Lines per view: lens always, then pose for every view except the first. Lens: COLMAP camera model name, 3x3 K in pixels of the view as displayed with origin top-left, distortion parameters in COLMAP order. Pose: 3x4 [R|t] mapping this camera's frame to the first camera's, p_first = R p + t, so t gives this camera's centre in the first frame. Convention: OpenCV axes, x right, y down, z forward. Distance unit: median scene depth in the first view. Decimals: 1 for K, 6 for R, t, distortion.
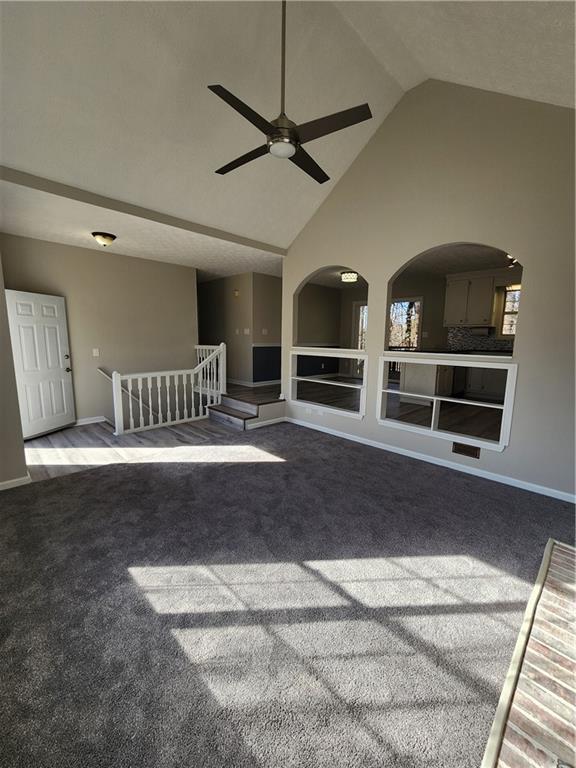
lens RADIAL K [[315.9, 0, 292.5], [0, 315.9, 383.7], [0, 0, 1]] dist [-0.003951, -0.000221]
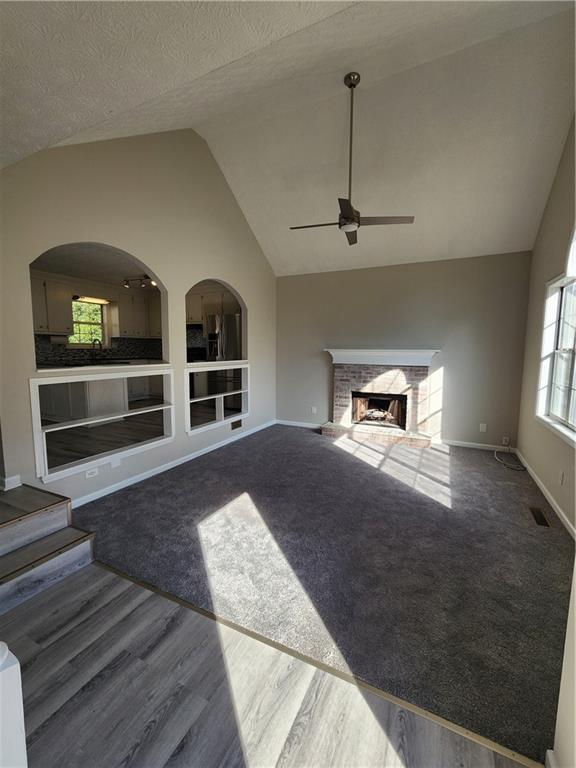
lens RADIAL K [[315.9, 0, 293.6], [0, 315.9, 383.4], [0, 0, 1]] dist [-0.003951, -0.000221]
pose [[-0.327962, -0.117642, 0.937337, -0.765688], [0.129430, 0.977264, 0.167939, -0.163148], [-0.935783, 0.176397, -0.305279, 0.980730]]
